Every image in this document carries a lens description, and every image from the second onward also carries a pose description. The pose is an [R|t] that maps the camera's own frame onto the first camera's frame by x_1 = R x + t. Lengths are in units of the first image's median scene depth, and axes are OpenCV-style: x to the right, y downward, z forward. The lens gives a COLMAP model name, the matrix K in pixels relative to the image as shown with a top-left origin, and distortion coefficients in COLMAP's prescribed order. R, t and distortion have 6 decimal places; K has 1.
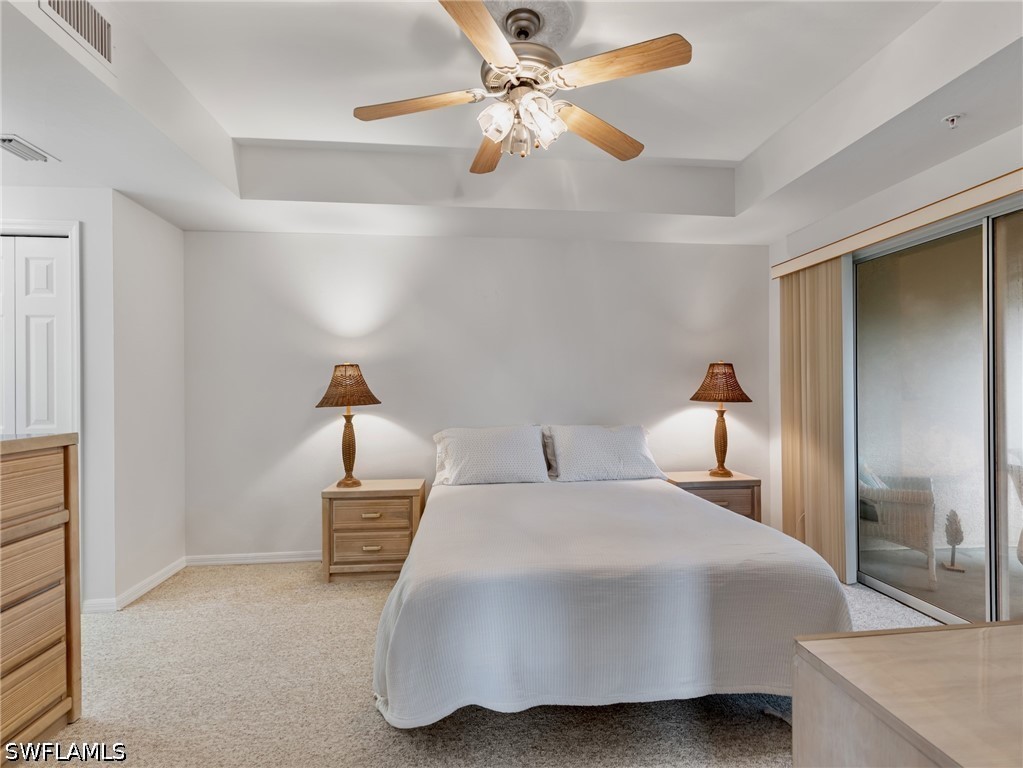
lens RADIAL K [[505.9, 0, 511.5], [0, 505.9, 384.0], [0, 0, 1]] dist [0.004851, -0.000138]
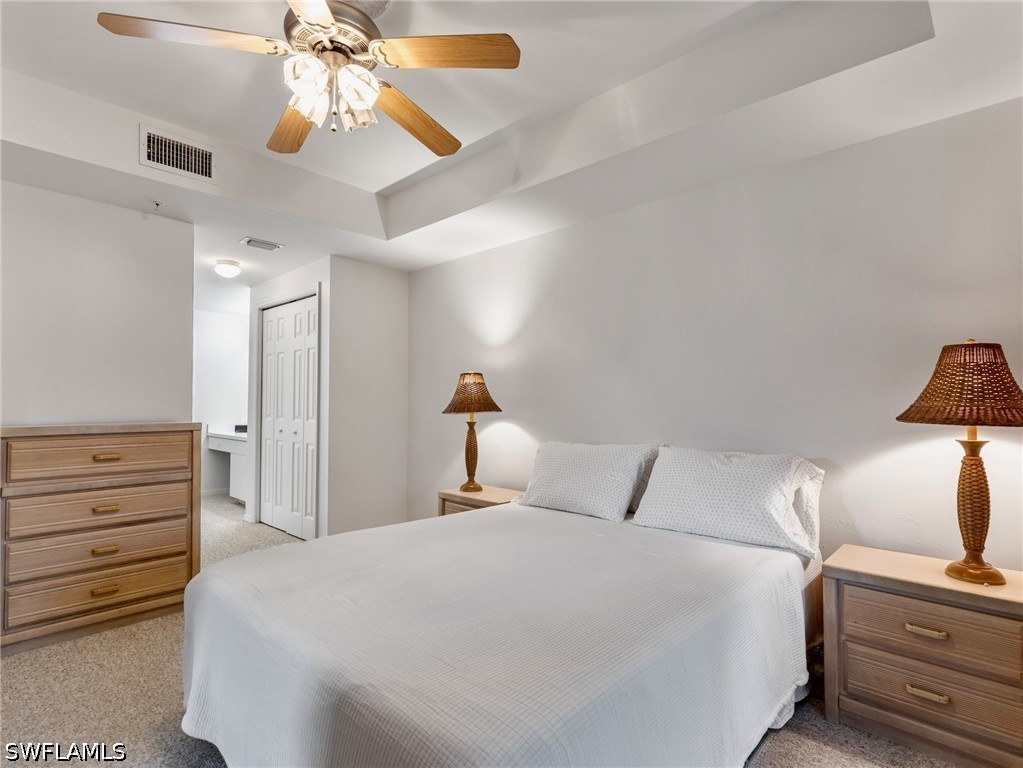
lens RADIAL K [[517.7, 0, 518.4], [0, 517.7, 386.5], [0, 0, 1]] dist [0.005565, -0.000592]
pose [[0.656602, -0.014514, -0.754098, 0.541758], [0.000954, 0.999830, -0.018412, 0.008738], [0.754237, 0.011370, 0.656504, 0.376208]]
